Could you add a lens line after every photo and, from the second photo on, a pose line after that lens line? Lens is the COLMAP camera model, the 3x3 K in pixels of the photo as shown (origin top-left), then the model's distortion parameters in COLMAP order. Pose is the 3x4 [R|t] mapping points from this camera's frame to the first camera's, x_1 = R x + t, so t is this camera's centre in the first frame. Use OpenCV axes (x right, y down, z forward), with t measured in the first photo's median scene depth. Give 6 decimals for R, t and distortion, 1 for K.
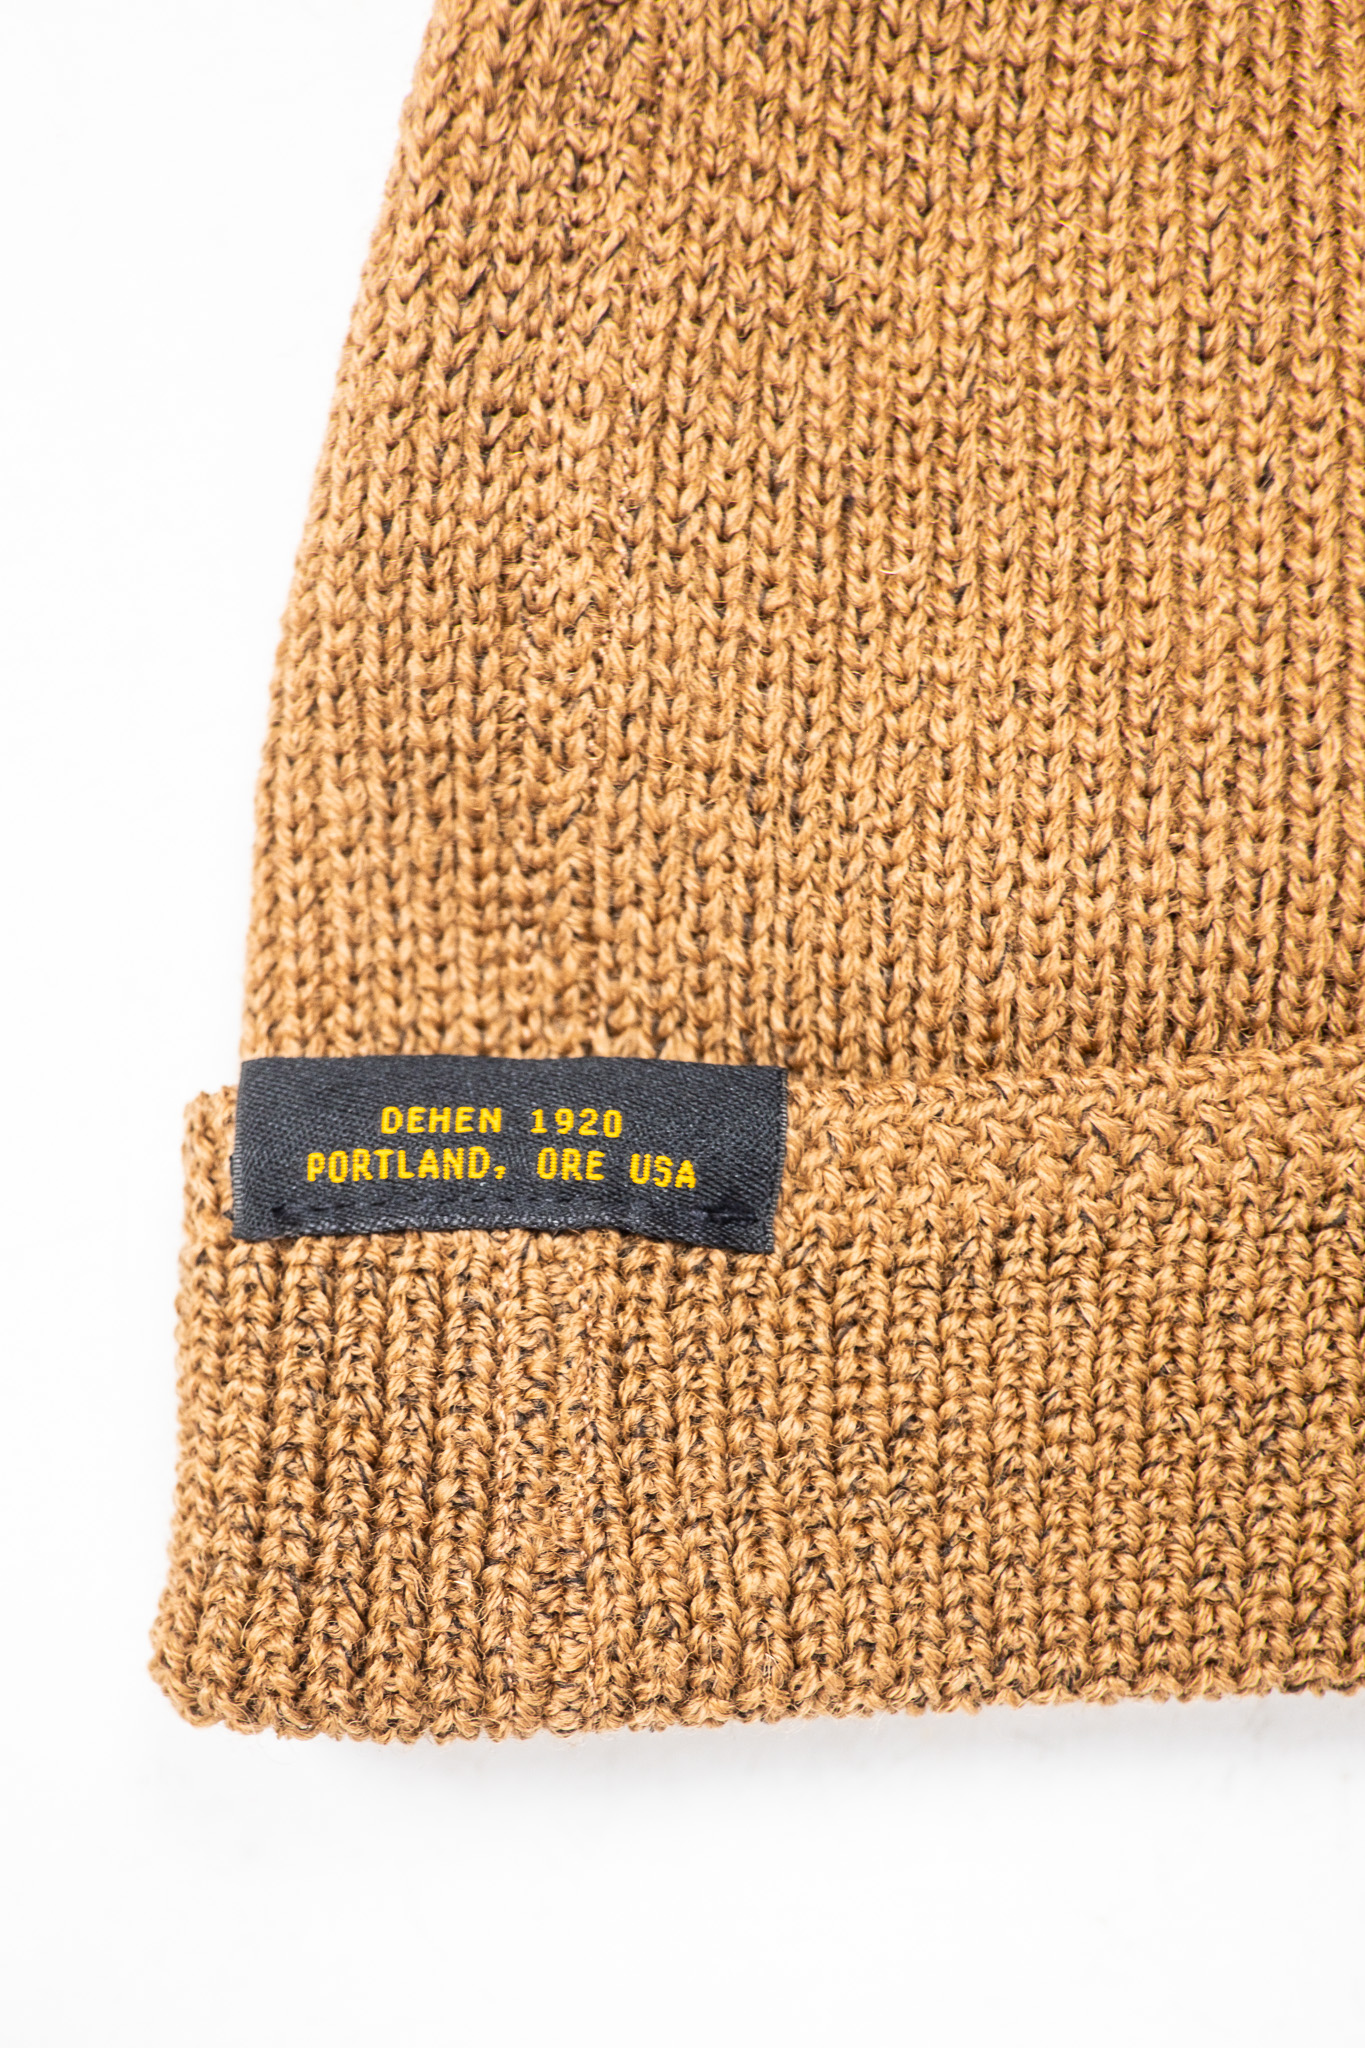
lens RADIAL K [[2086.3, 0, 688.7], [0, 2086.3, 1034.3], [0, 0, 1]] dist [0.009557, 0.000000]
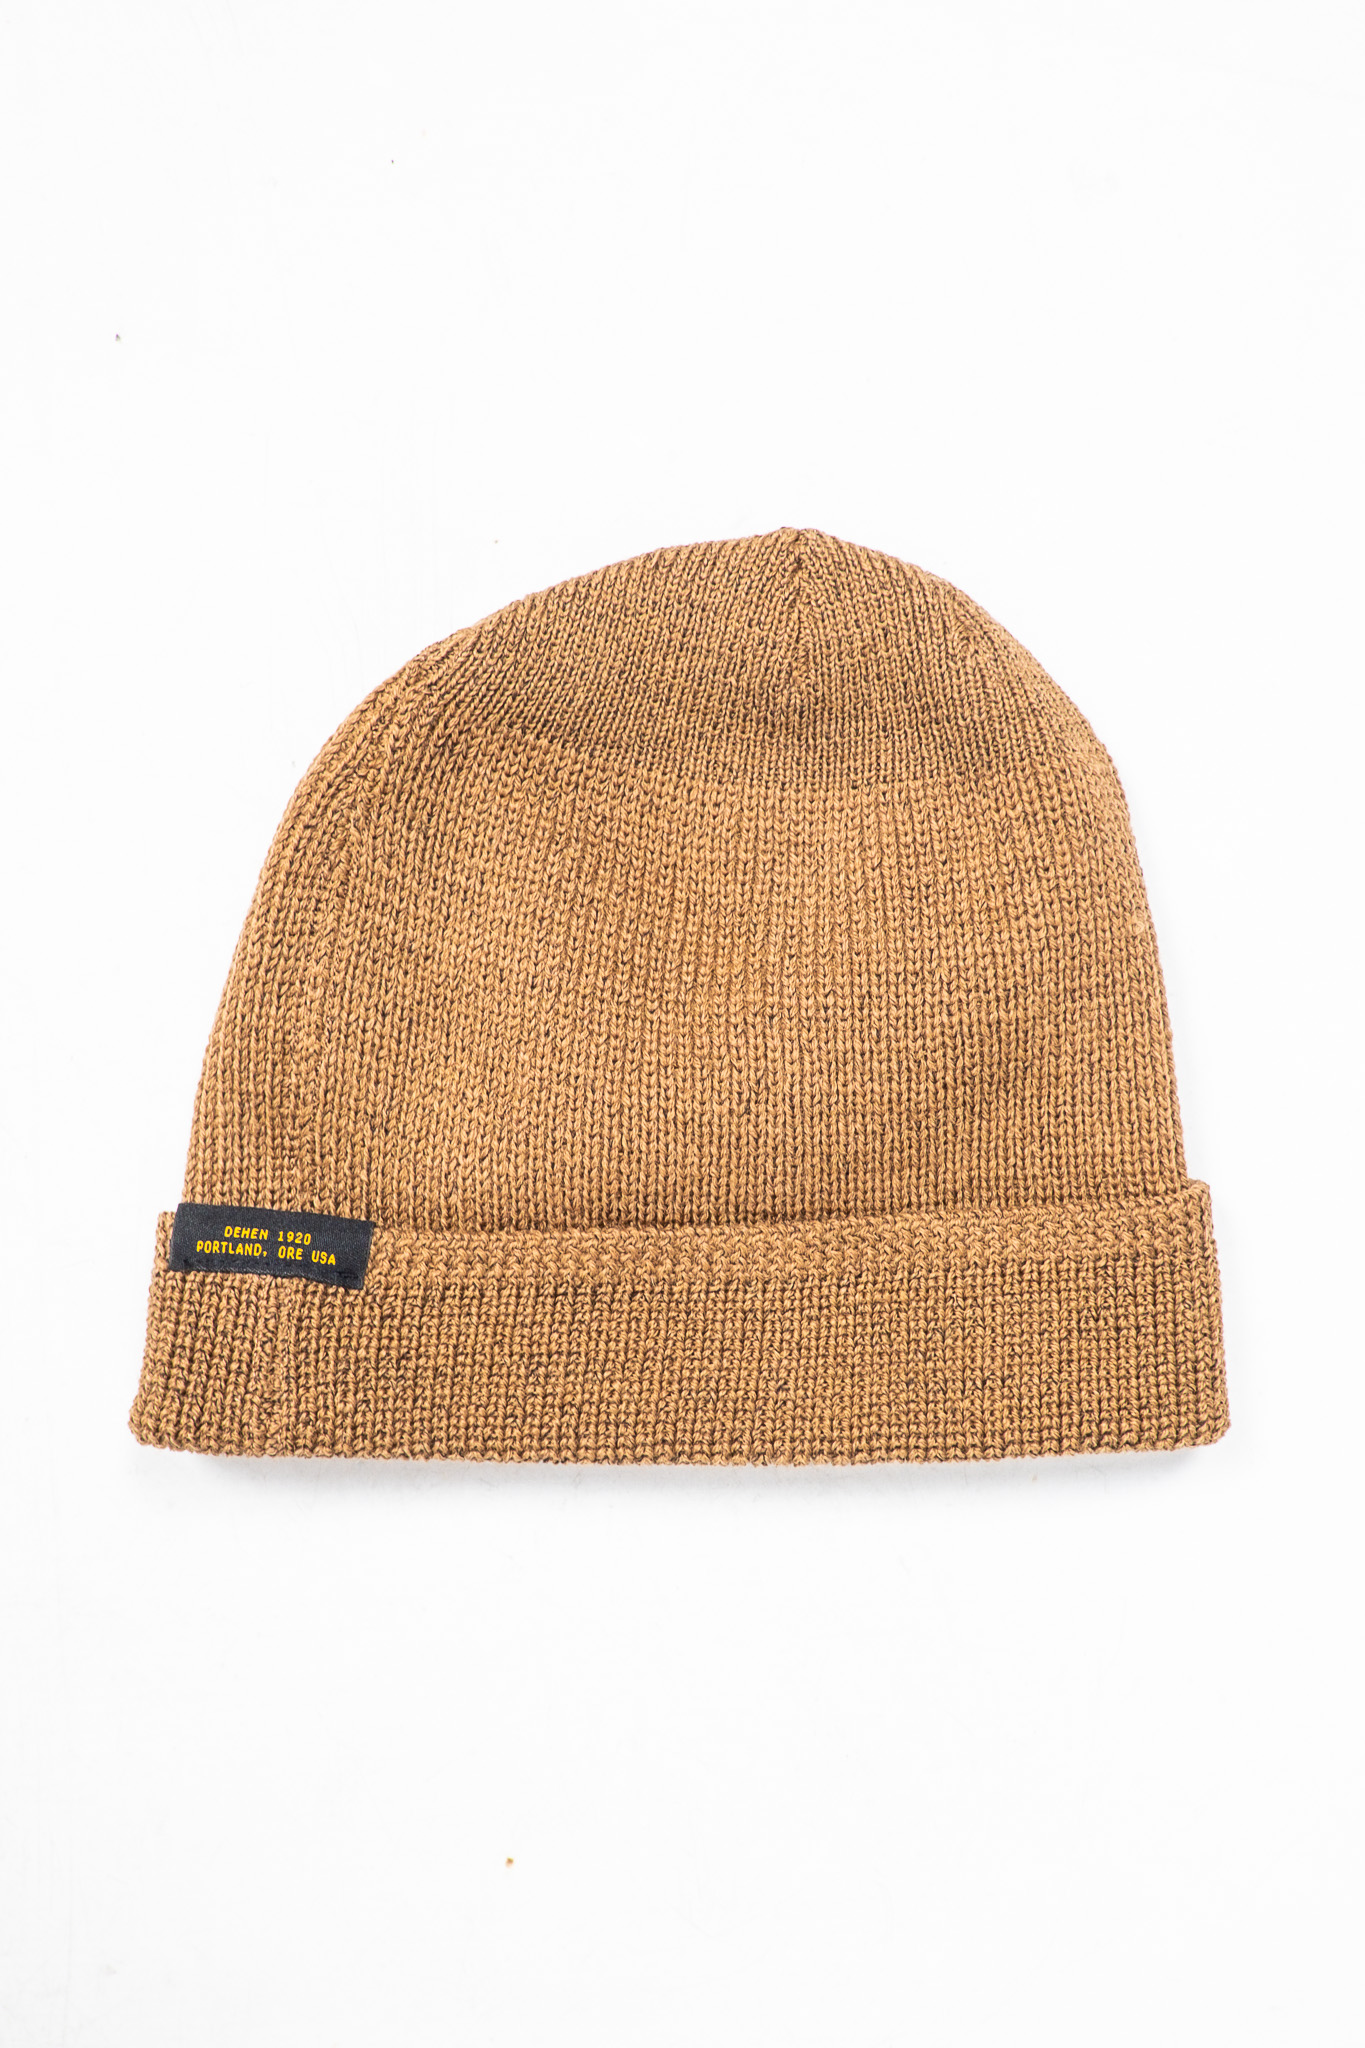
lens RADIAL K [[1571.0, 0, 675.7], [0, 1571.0, 1011.4], [0, 0, 1]] dist [-0.003413, -0.003514]
pose [[0.997027, 0.075896, 0.013335, 0.402597], [-0.075769, 0.997077, -0.009801, -0.276783], [-0.014040, 0.008761, 0.999863, -1.104180]]
